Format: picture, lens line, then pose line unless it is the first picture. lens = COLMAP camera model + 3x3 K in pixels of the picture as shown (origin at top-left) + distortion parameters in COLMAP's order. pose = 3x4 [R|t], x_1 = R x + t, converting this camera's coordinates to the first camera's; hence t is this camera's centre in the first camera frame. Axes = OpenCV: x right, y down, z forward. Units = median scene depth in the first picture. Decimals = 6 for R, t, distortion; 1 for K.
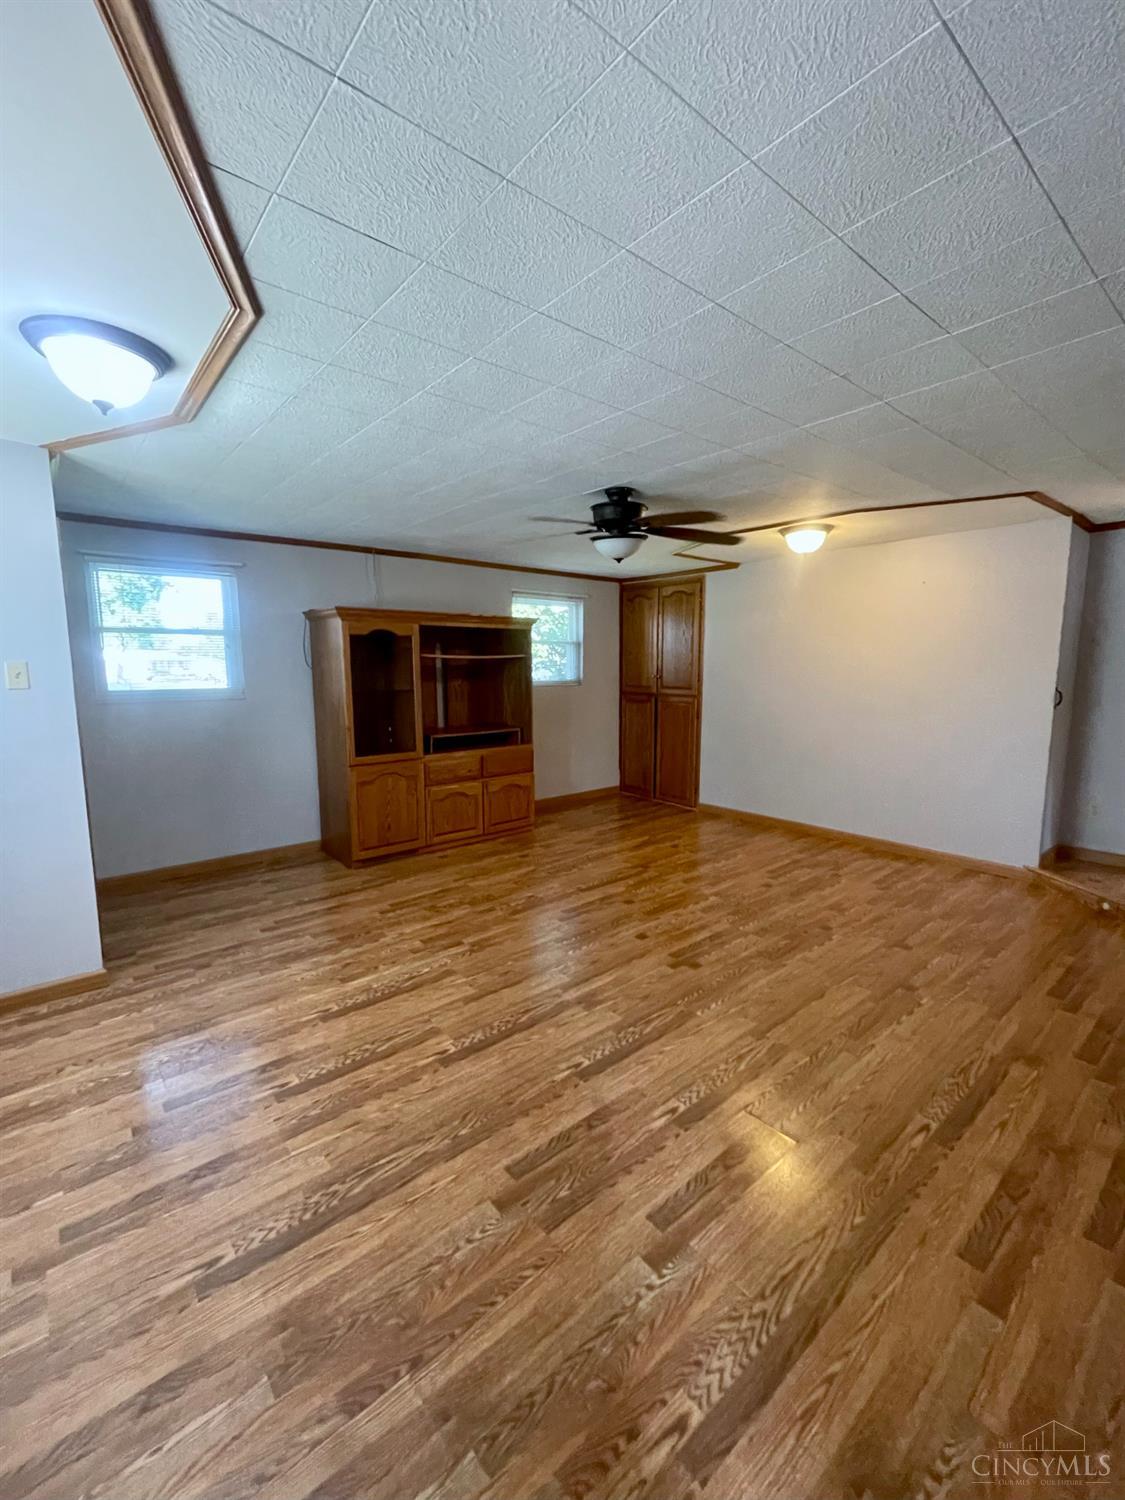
lens RADIAL K [[633.7, 0, 577.0], [0, 633.7, 746.5], [0, 0, 1]] dist [-0.000136, -0.000011]
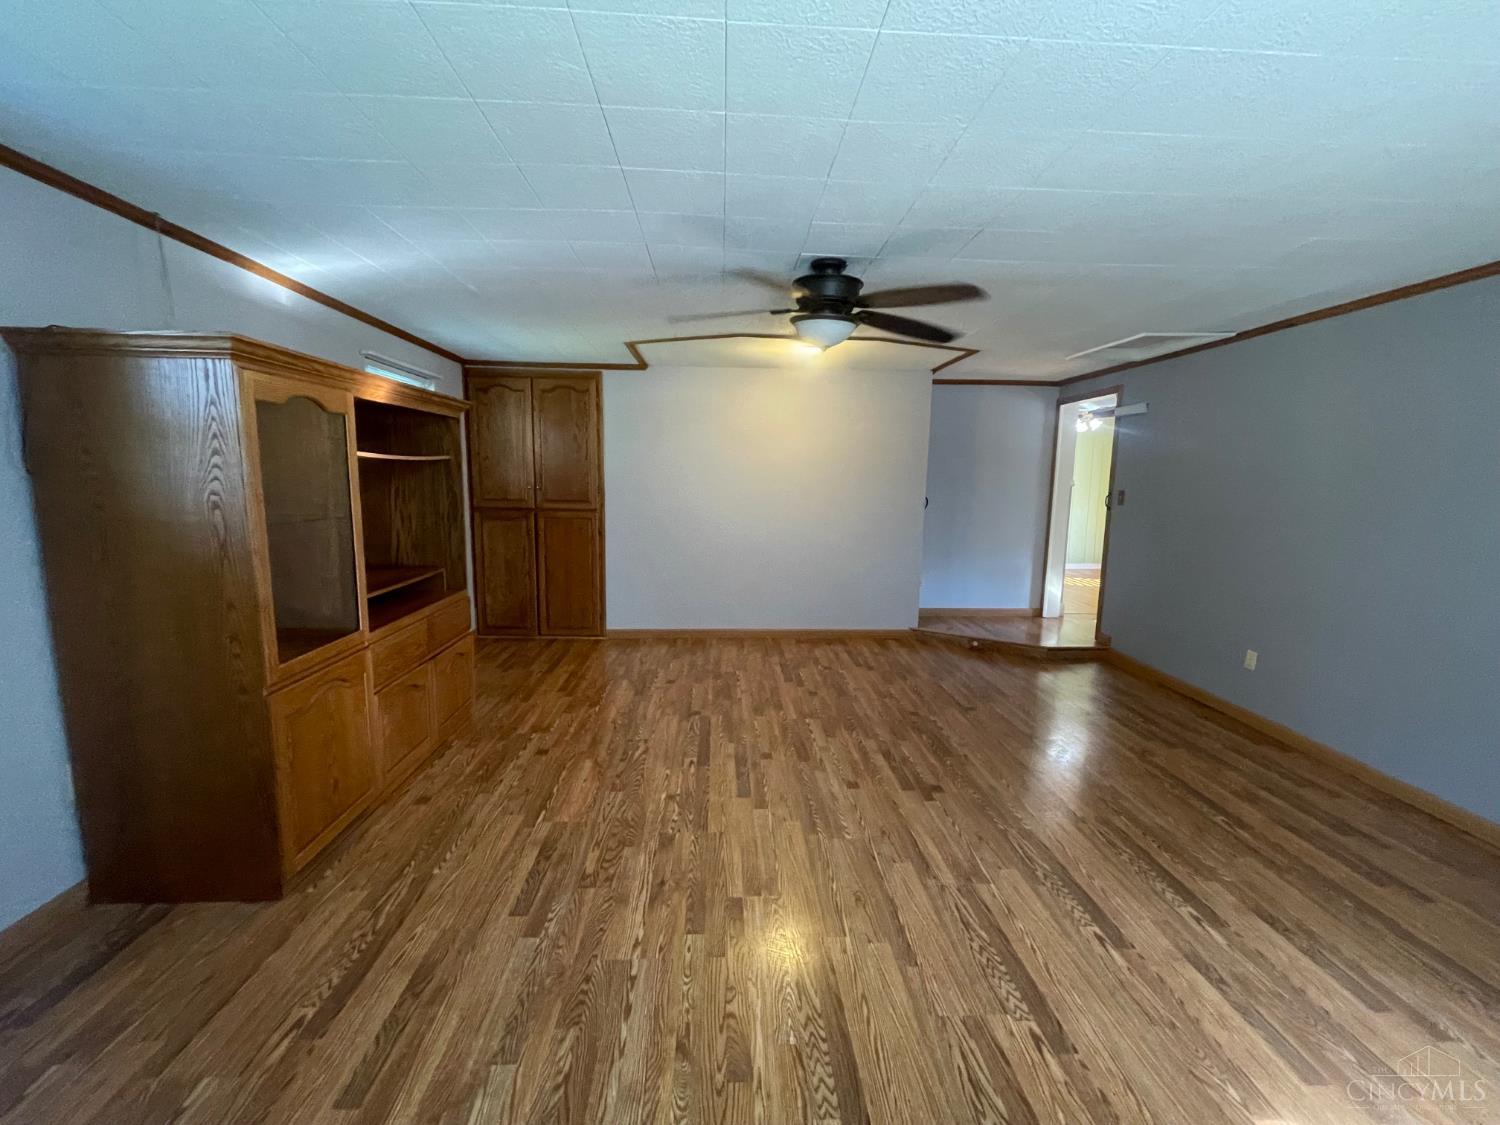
lens RADIAL K [[602.6, 0, 750.0], [0, 602.6, 562.5], [0, 0, 1]] dist [-0.001642, 0.000333]
pose [[0.620709, -0.102857, 0.777265, -0.529777], [0.087453, 0.994254, 0.061734, -0.063639], [-0.779148, 0.029655, 0.626138, 0.499100]]
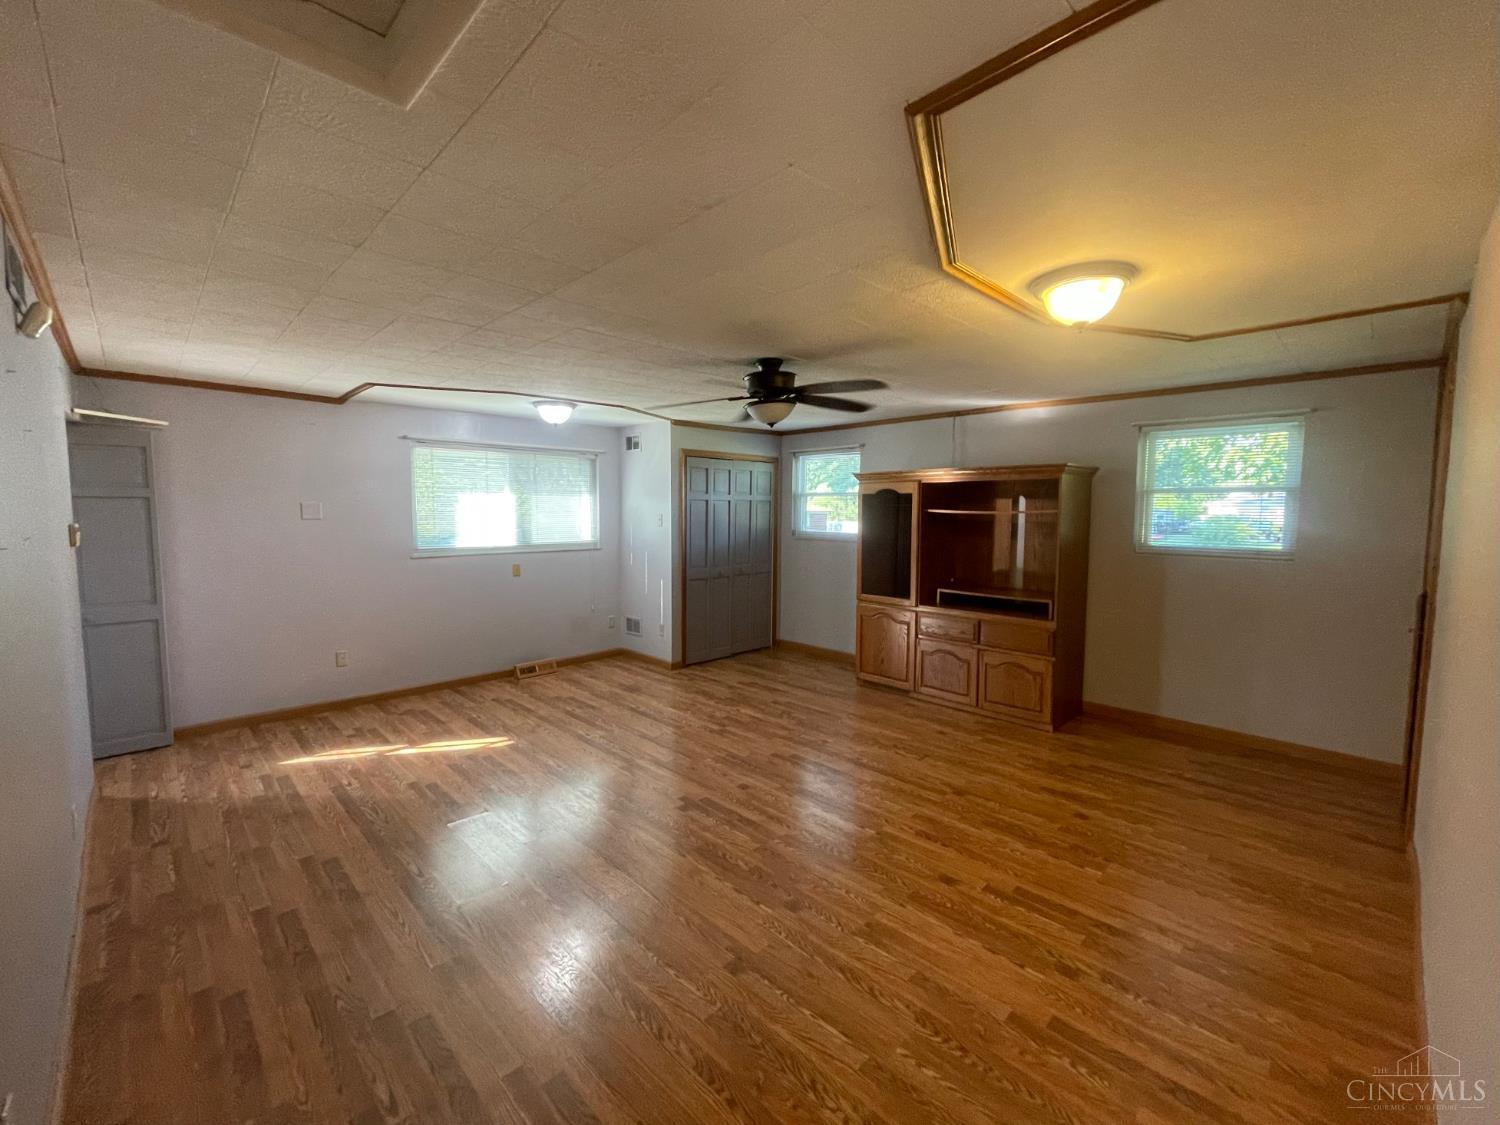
lens RADIAL K [[633.7, 0, 750.0], [0, 633.7, 562.5], [0, 0, 1]] dist [-0.000136, -0.000011]
pose [[0.065101, 0.091437, -0.993681, 0.953554], [-0.135907, 0.987327, 0.081948, -0.128422], [0.988580, 0.129713, 0.076703, 0.766851]]
